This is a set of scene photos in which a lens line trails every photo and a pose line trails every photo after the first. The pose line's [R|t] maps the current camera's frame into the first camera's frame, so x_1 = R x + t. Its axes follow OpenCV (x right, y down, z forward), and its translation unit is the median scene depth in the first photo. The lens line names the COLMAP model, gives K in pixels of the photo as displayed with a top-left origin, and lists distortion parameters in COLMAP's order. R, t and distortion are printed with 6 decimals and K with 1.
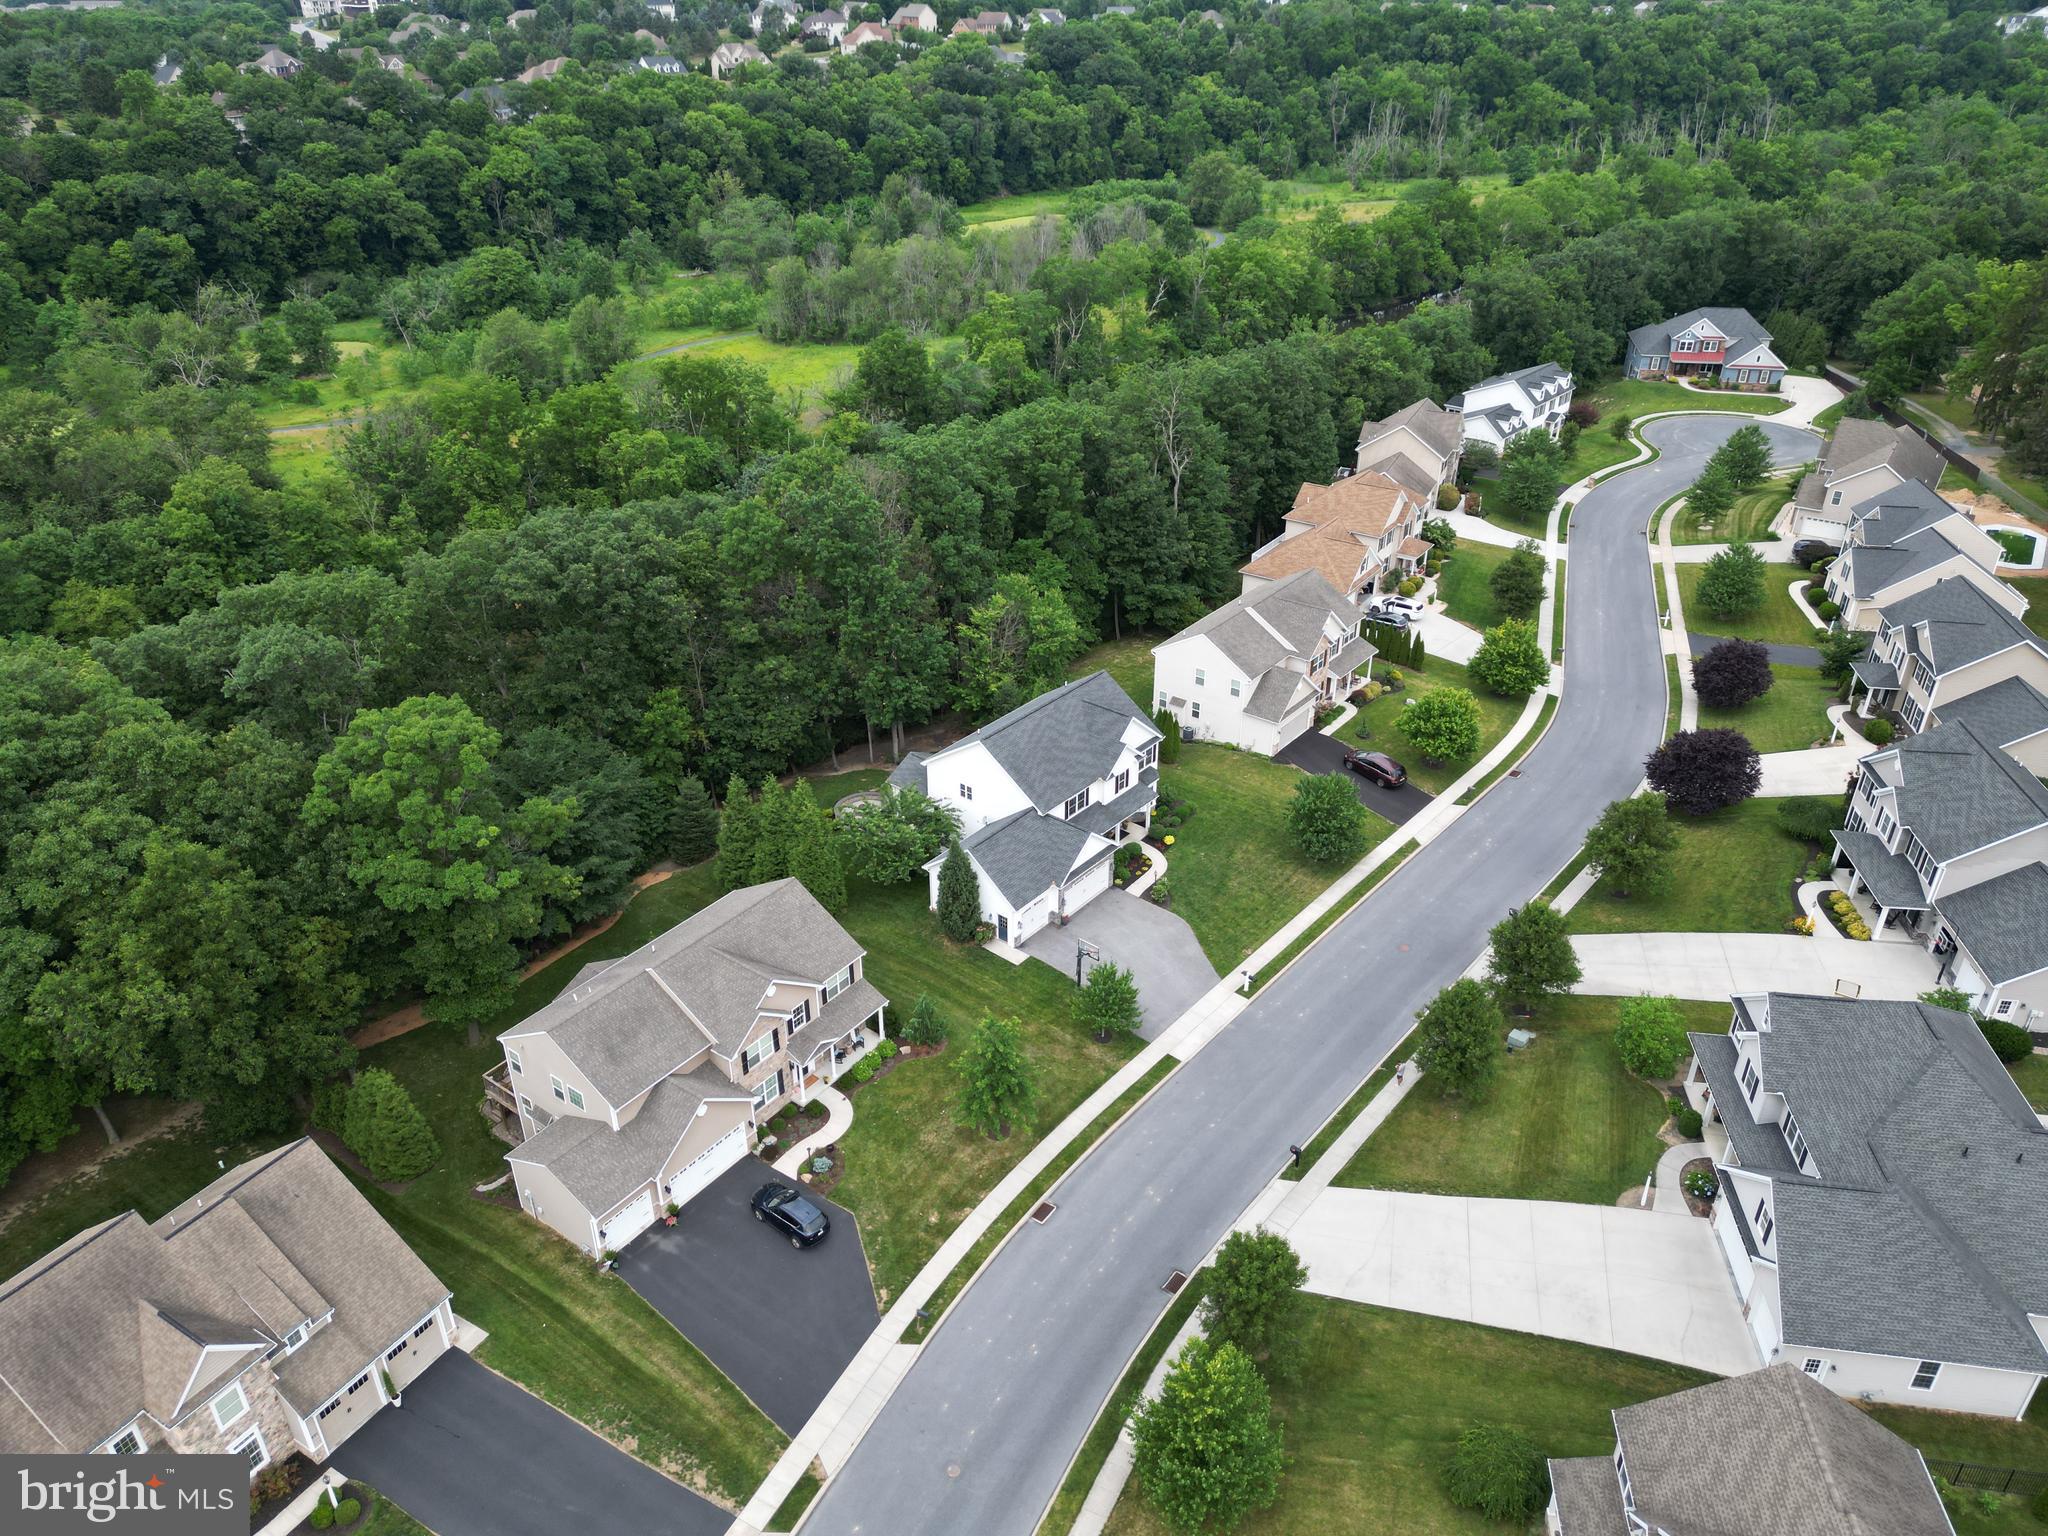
lens RADIAL K [[1437.9, 0, 1027.7], [0, 1437.9, 766.7], [0, 0, 1]] dist [0.068002, -0.061870]
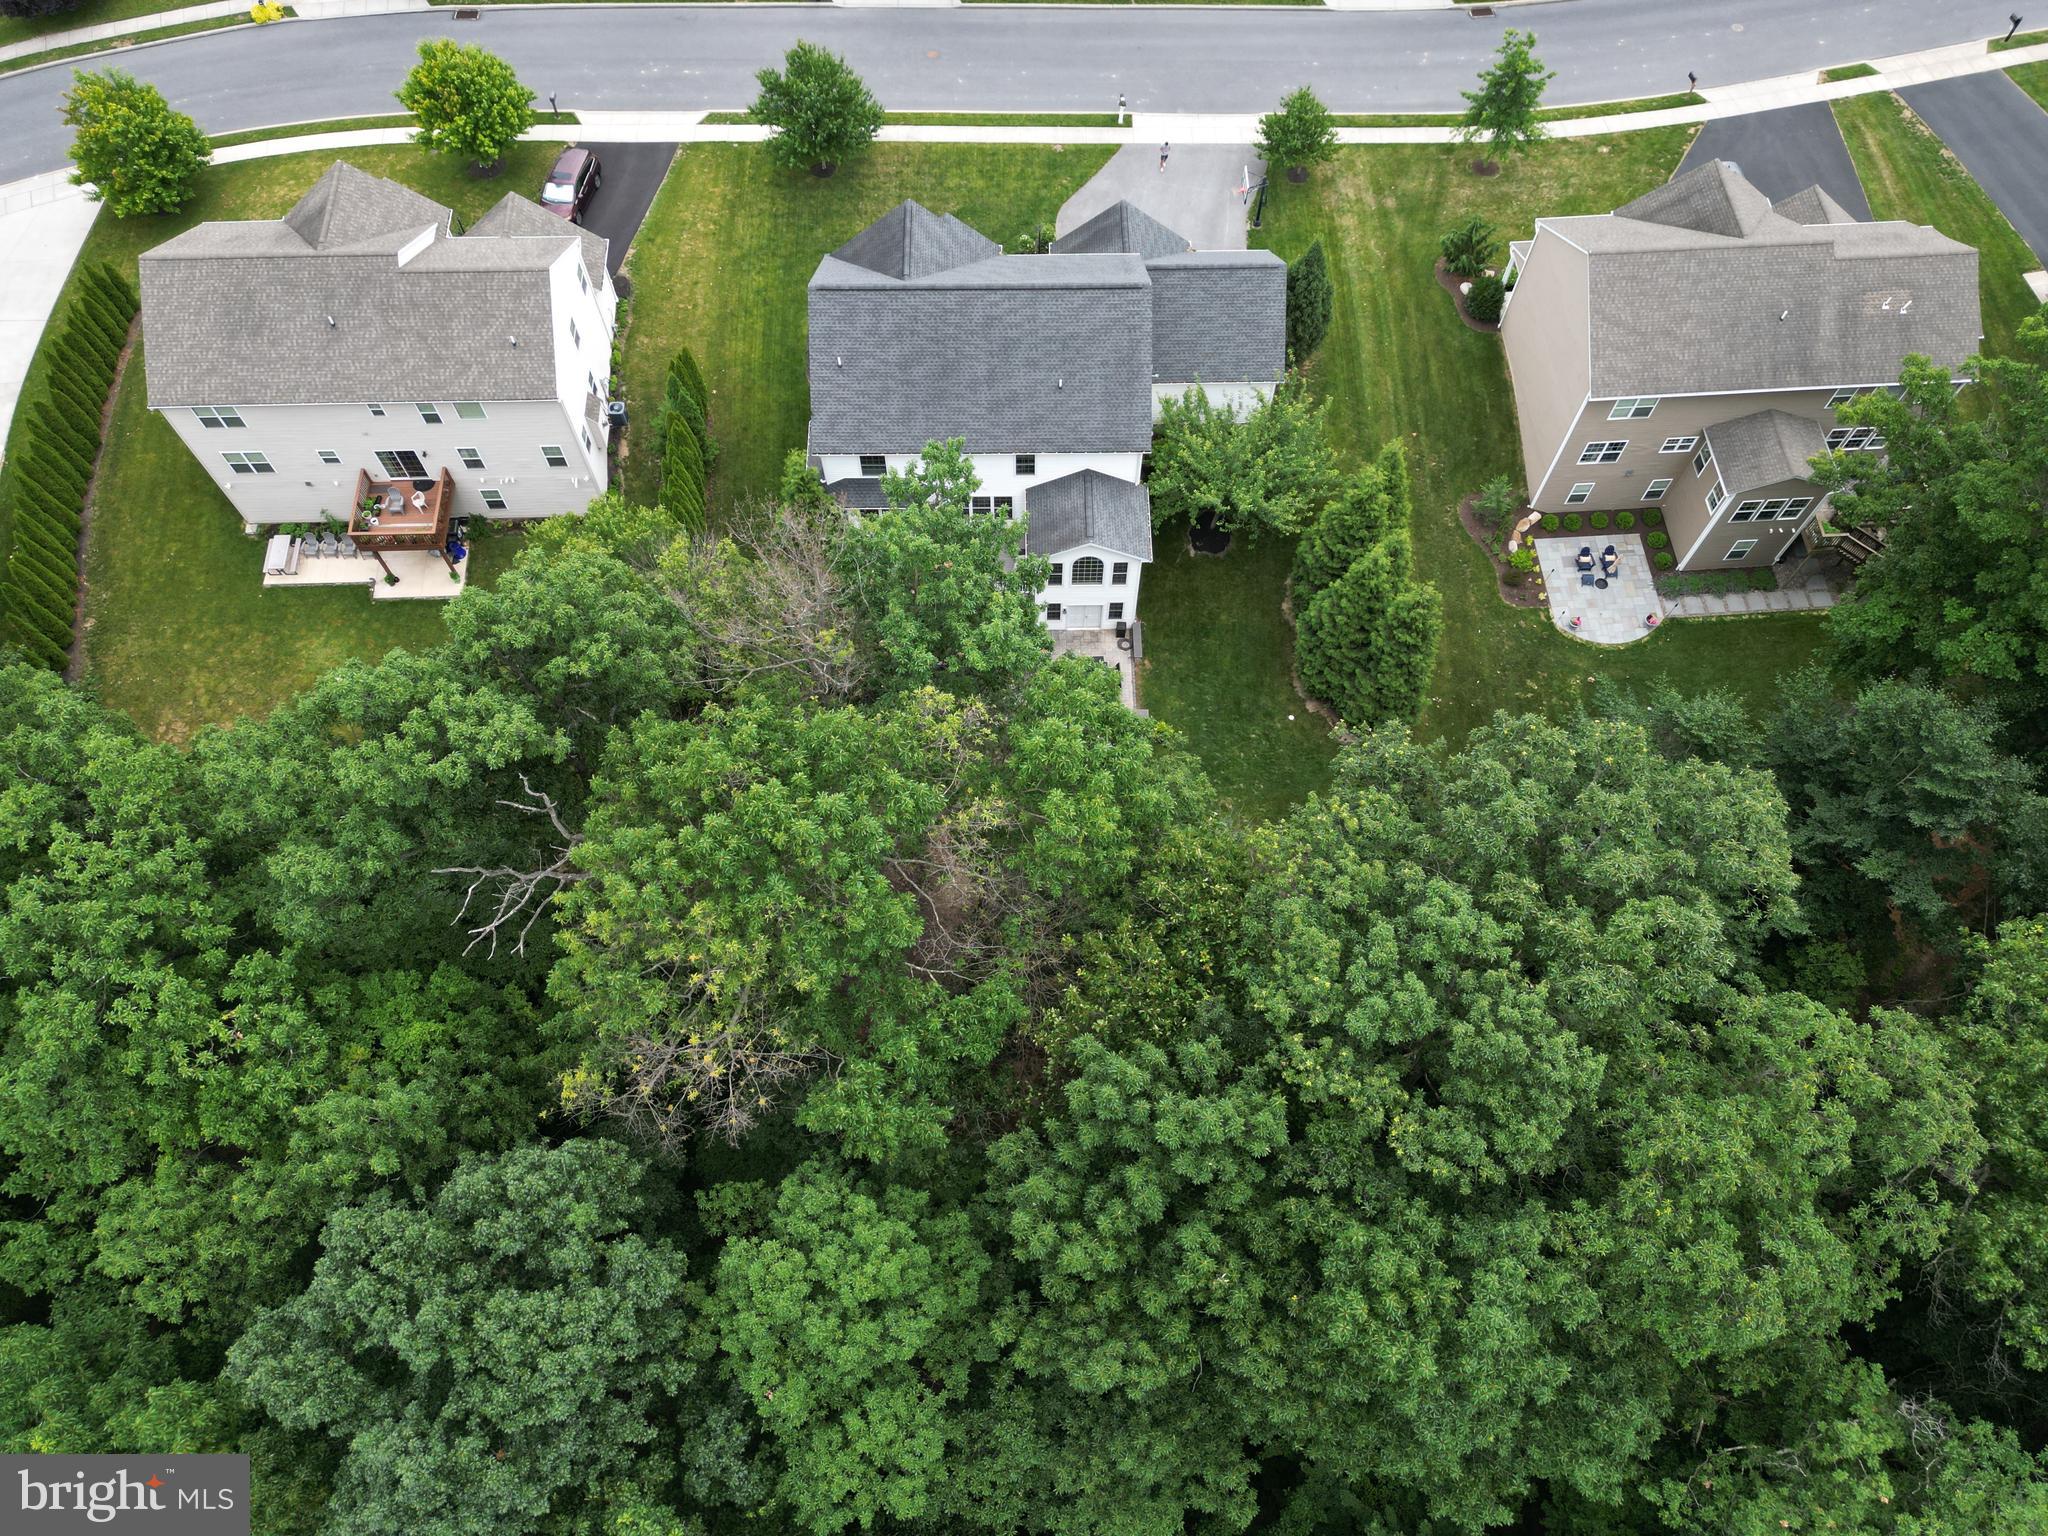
lens RADIAL K [[1437.9, 0, 1034.6], [0, 1437.9, 769.6], [0, 0, 1]] dist [0.068002, -0.061870]
pose [[-0.646963, -0.680357, 0.344314, -0.348578], [0.371657, 0.112925, 0.921477, -0.571640], [-0.665815, 0.724128, 0.179802, 1.048073]]
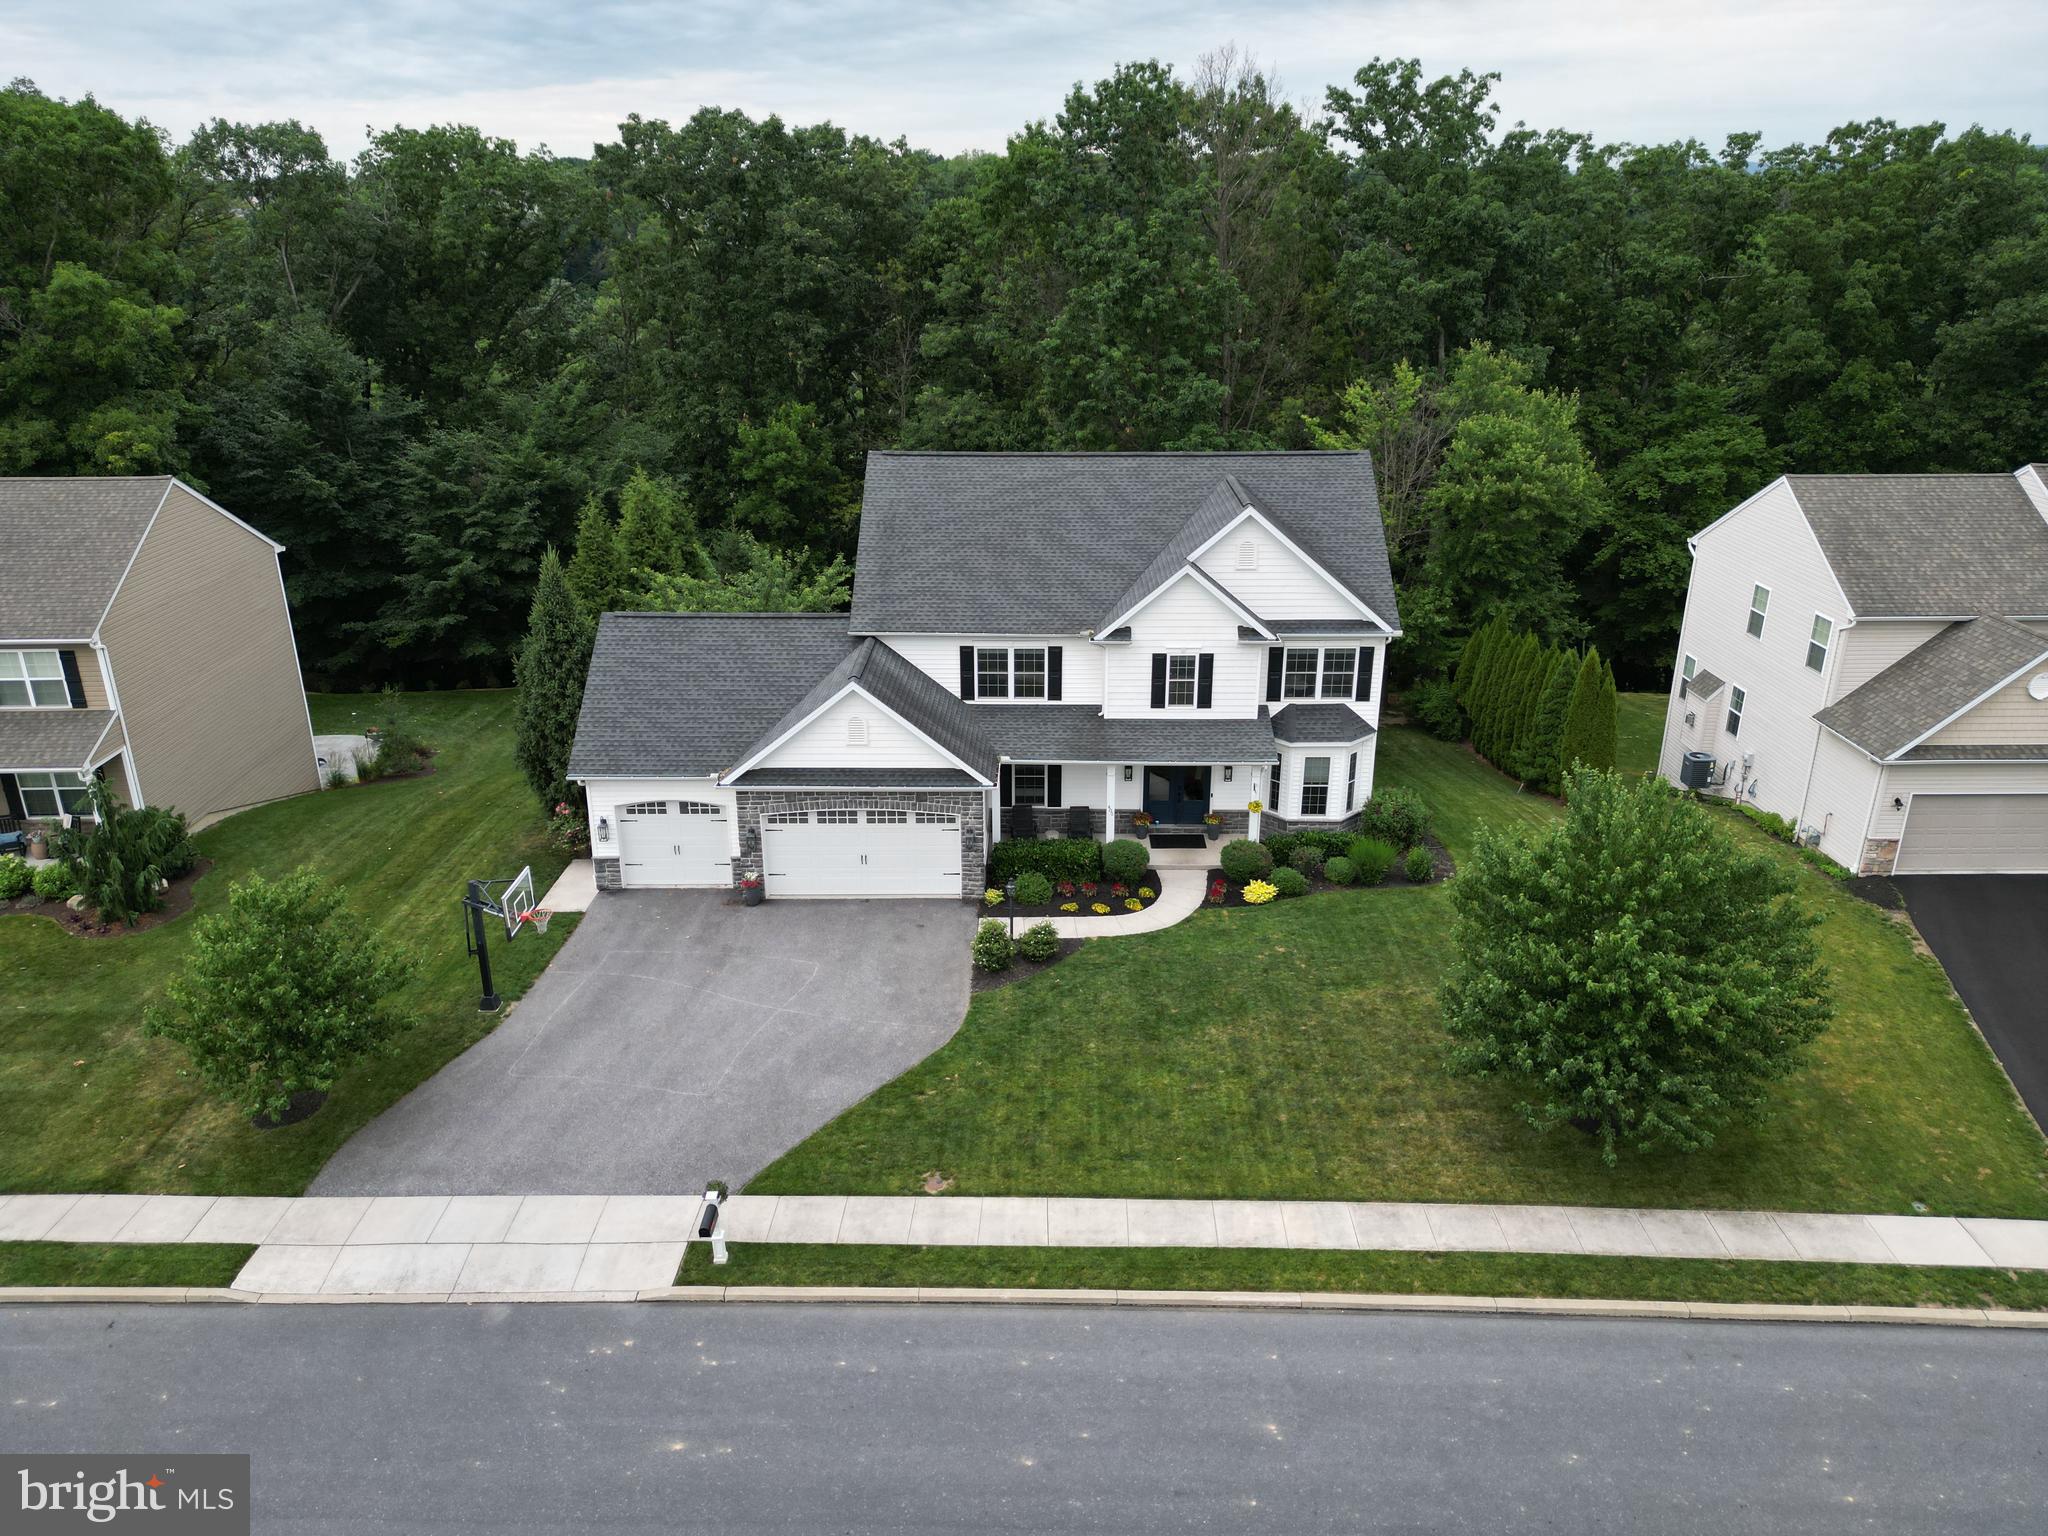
lens RADIAL K [[1437.9, 0, 1031.5], [0, 1437.9, 766.7], [0, 0, 1]] dist [0.068002, -0.061870]
pose [[0.624237, 0.282427, -0.728398, 0.324218], [-0.385758, 0.922205, 0.026979, 0.036581], [0.679352, 0.264144, 0.684623, 0.748974]]
